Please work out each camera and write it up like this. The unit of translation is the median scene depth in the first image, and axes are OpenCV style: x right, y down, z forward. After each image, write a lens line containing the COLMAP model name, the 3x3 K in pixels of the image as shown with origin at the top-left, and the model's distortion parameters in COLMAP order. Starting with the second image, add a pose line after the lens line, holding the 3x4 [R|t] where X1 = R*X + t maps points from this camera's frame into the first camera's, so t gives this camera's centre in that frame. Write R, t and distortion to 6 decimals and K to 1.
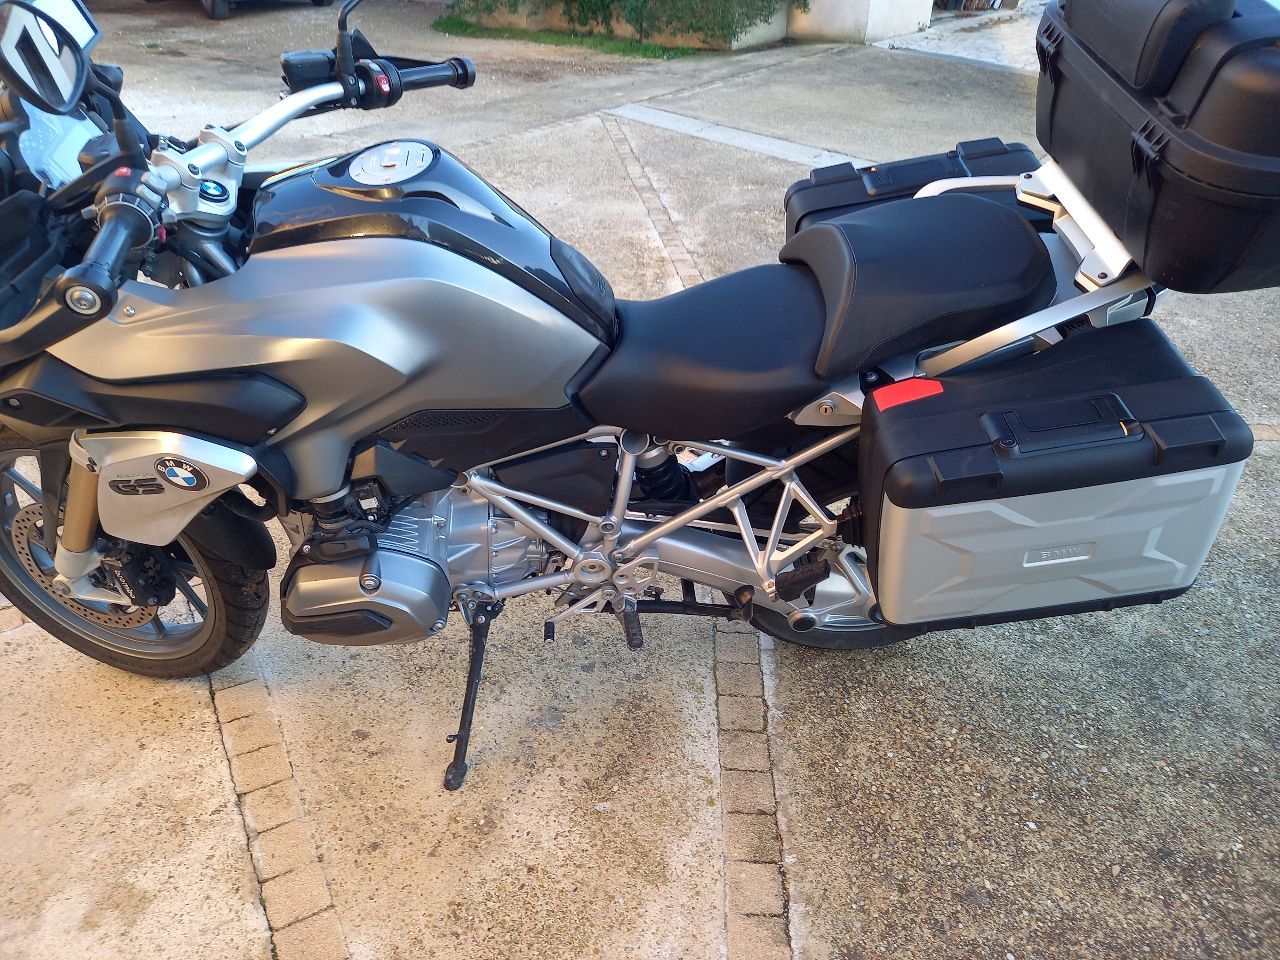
lens RADIAL K [[940.5, 0, 631.8], [0, 940.5, 482.8], [0, 0, 1]] dist [0.052912, -0.049639]
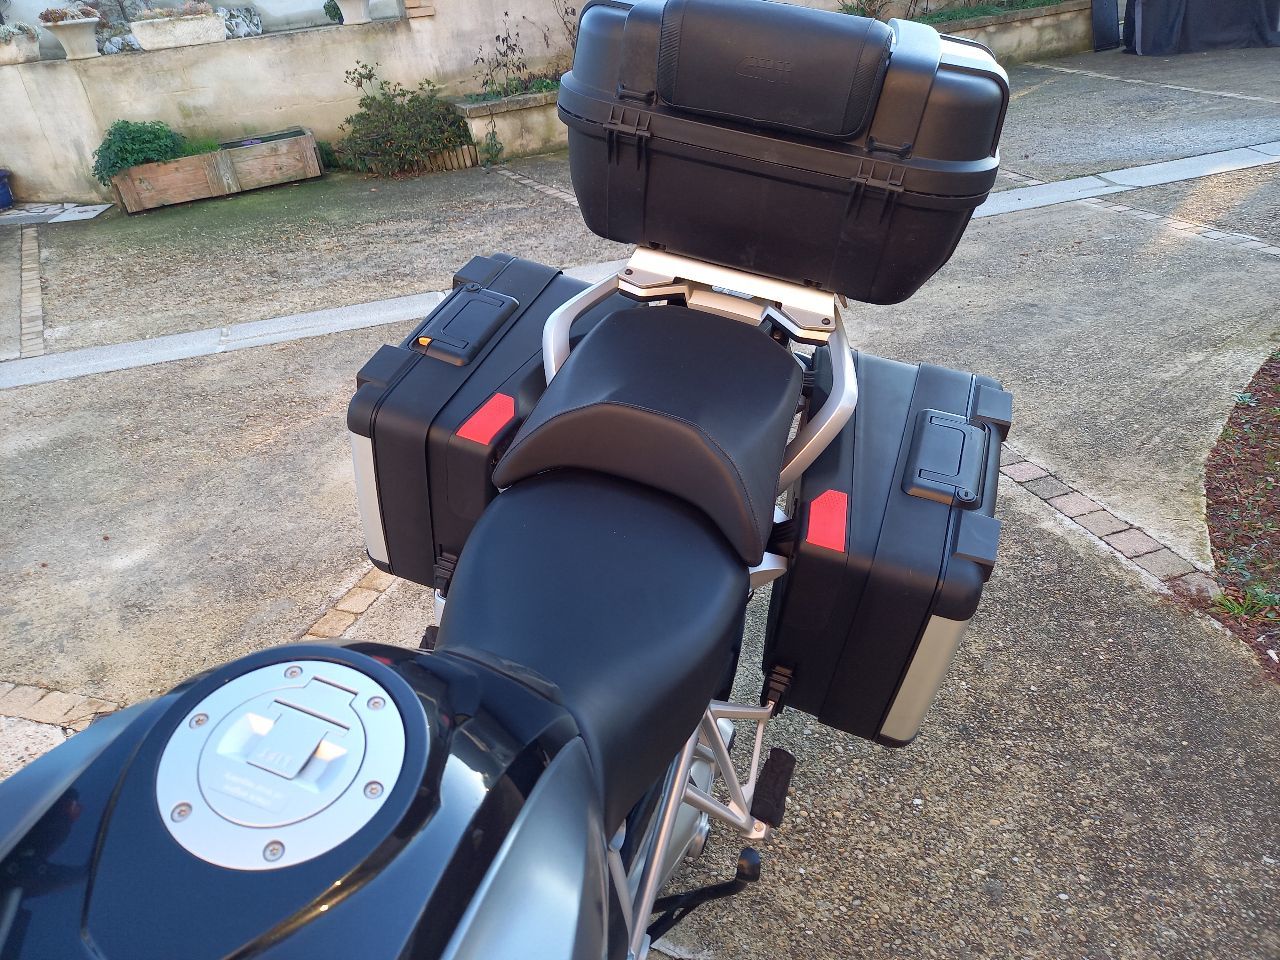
lens RADIAL K [[931.4, 0, 621.6], [0, 931.4, 486.1], [0, 0, 1]] dist [0.038839, -0.004259]
pose [[0.394446, -0.498833, 0.771737, -0.327673], [0.566750, 0.793139, 0.222992, -0.325715], [-0.723330, 0.349423, 0.595564, 0.495256]]
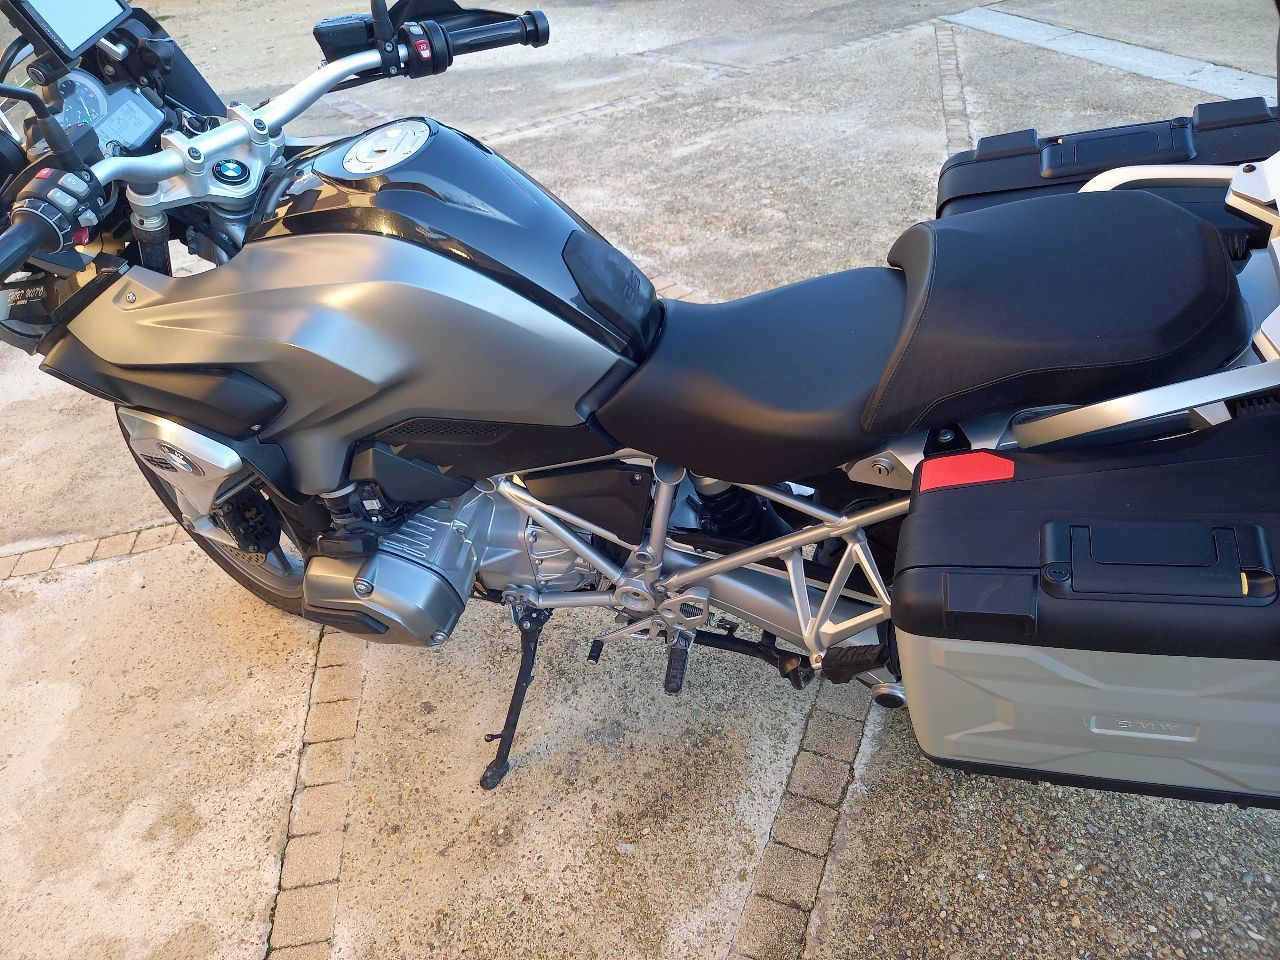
lens RADIAL K [[948.8, 0, 626.2], [0, 948.8, 484.9], [0, 0, 1]] dist [0.035093, -0.023117]
pose [[0.931310, 0.140698, -0.335955, 0.233689], [-0.110687, 0.988082, 0.106972, -0.106921], [0.347001, -0.062438, 0.935784, 0.156544]]
